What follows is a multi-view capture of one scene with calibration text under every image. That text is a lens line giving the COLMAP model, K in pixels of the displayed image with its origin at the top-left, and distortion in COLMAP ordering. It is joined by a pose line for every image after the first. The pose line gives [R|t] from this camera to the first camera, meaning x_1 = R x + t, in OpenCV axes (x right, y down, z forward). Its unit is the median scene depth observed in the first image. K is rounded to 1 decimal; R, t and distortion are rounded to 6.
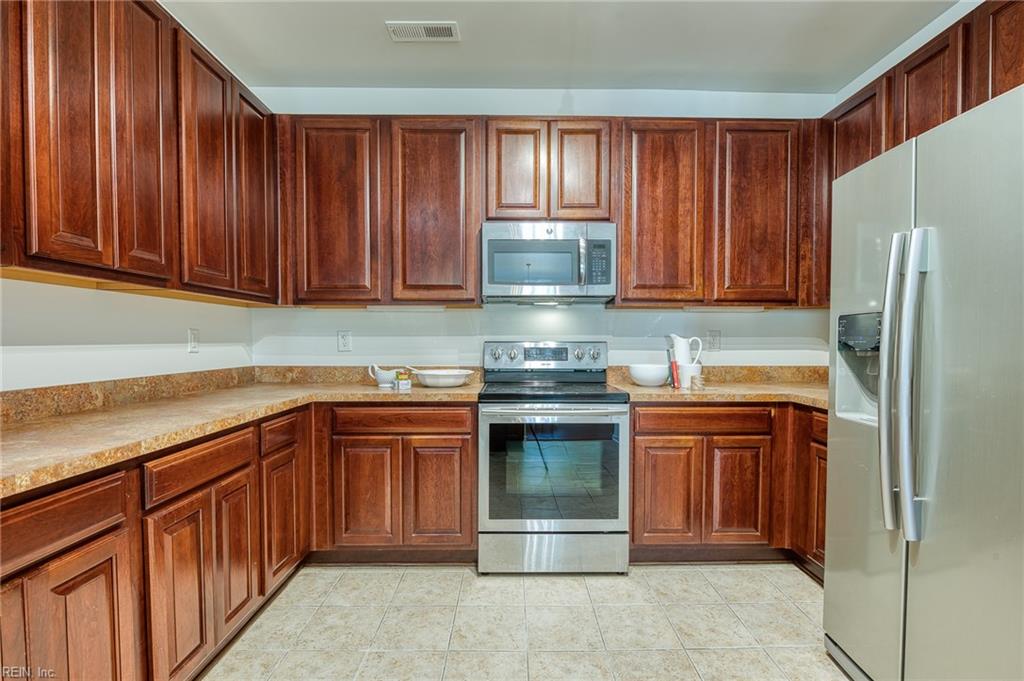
lens RADIAL K [[470.4, 0, 516.0], [0, 470.4, 353.6], [0, 0, 1]] dist [-0.005184, -0.000451]
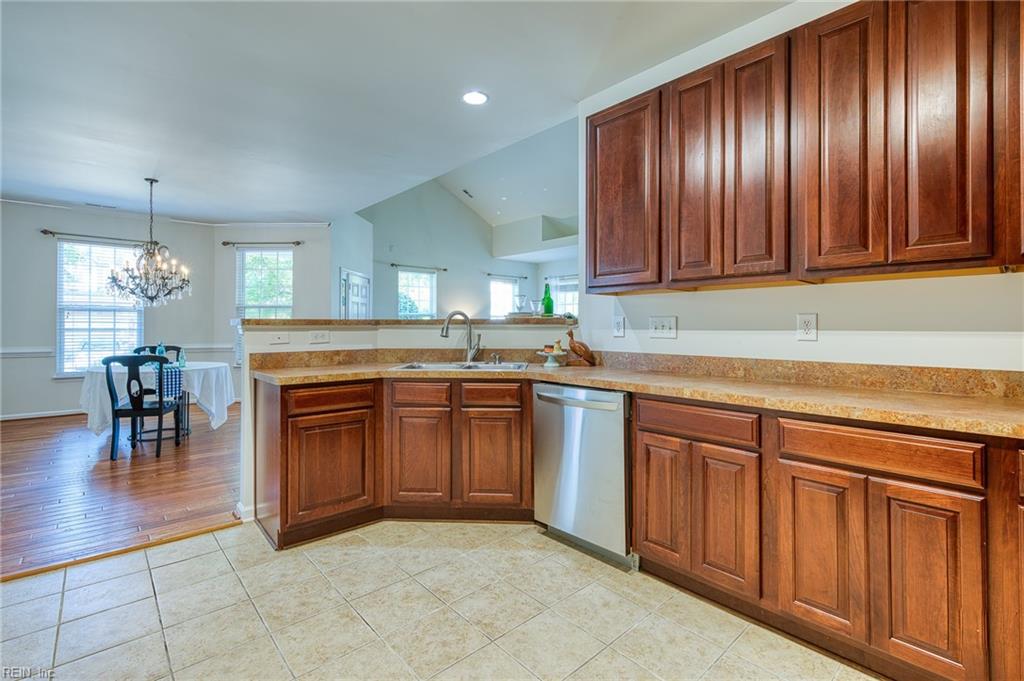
lens RADIAL K [[470.4, 0, 518.5], [0, 470.4, 325.4], [0, 0, 1]] dist [-0.005184, -0.000451]
pose [[-0.752974, -0.003969, -0.658038, 0.353505], [-0.021608, 0.999592, 0.018696, -0.021221], [0.657696, 0.028296, -0.752752, 0.807859]]
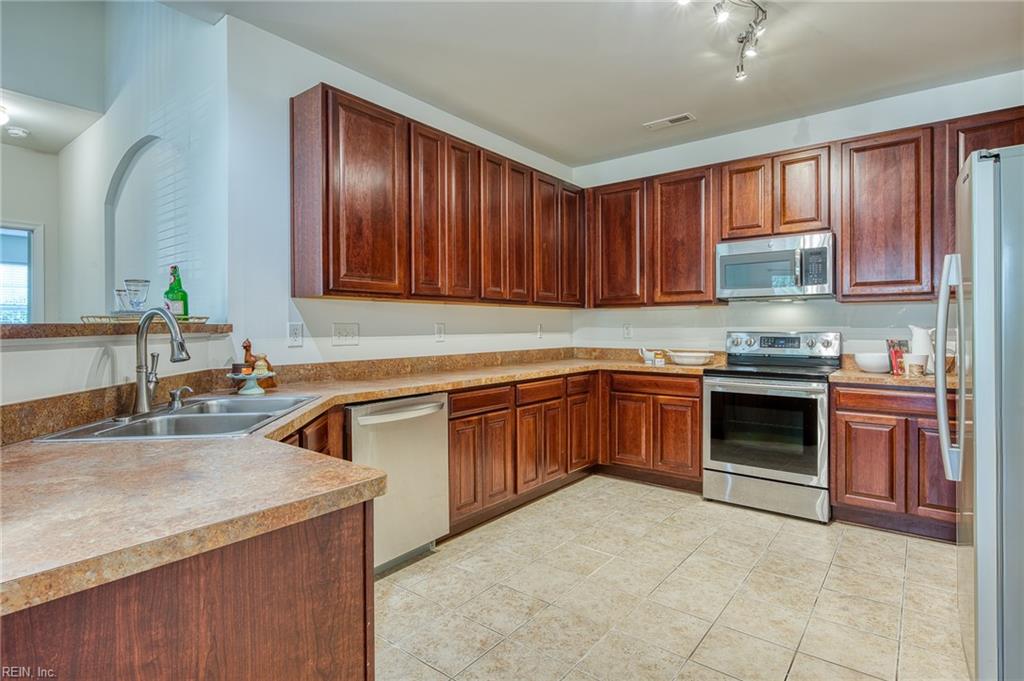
lens RADIAL K [[524.6, 0, 519.8], [0, 524.6, 330.7], [0, 0, 1]] dist [-0.002468, -0.000176]
pose [[0.784274, 0.001461, -0.620413, 0.450251], [-0.014347, 0.999773, -0.015782, 0.002440], [0.620249, 0.021279, 0.784116, -0.559901]]
